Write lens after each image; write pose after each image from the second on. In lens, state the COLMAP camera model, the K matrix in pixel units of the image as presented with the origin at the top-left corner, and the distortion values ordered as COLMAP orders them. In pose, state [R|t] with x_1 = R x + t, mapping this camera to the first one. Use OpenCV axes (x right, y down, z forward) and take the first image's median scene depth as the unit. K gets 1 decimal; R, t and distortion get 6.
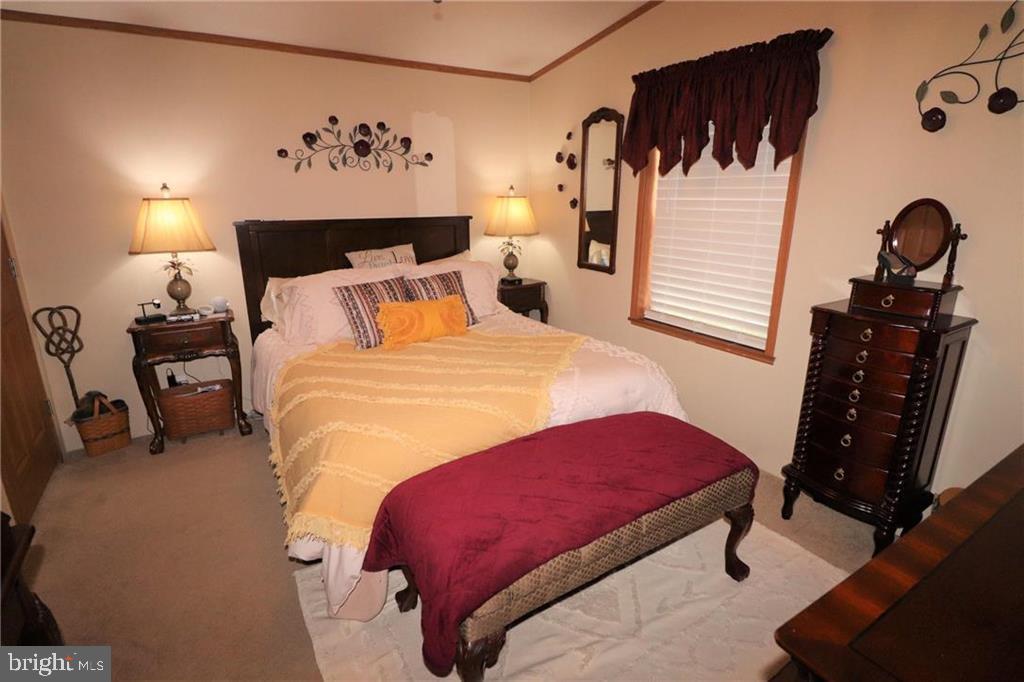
lens RADIAL K [[520.9, 0, 510.3], [0, 520.9, 338.9], [0, 0, 1]] dist [-0.006034, -0.003125]
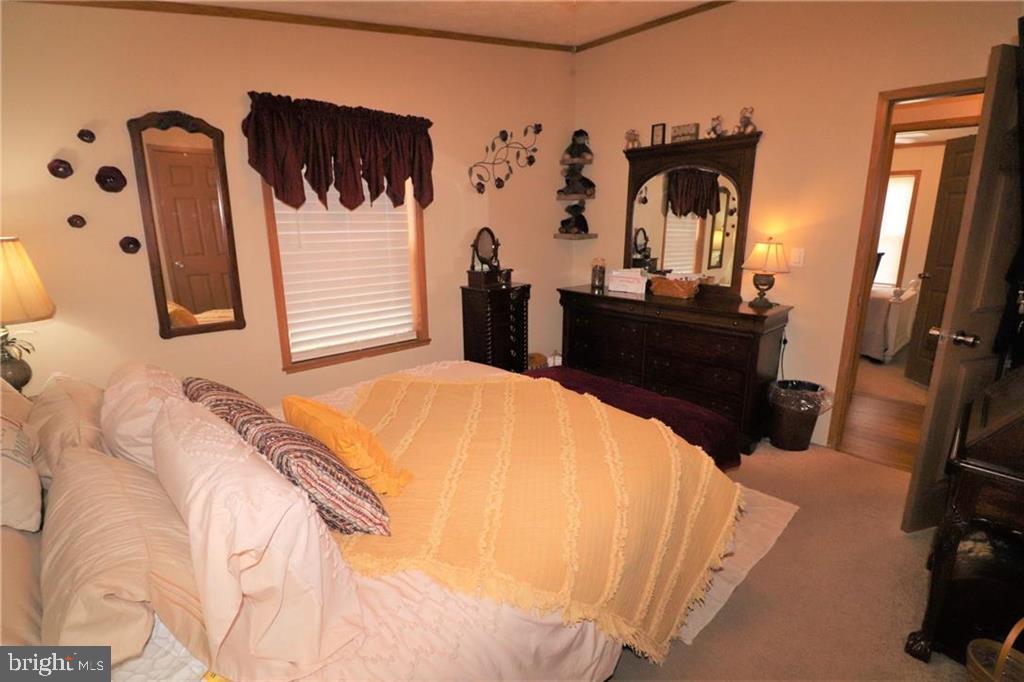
lens RADIAL K [[474.5, 0, 510.5], [0, 474.5, 340.3], [0, 0, 1]] dist [-0.006879, -0.008077]
pose [[-0.207456, -0.230470, 0.950708, -0.671625], [0.271475, 0.920116, 0.282292, -0.231819], [-0.939821, 0.316656, -0.128317, 0.825672]]
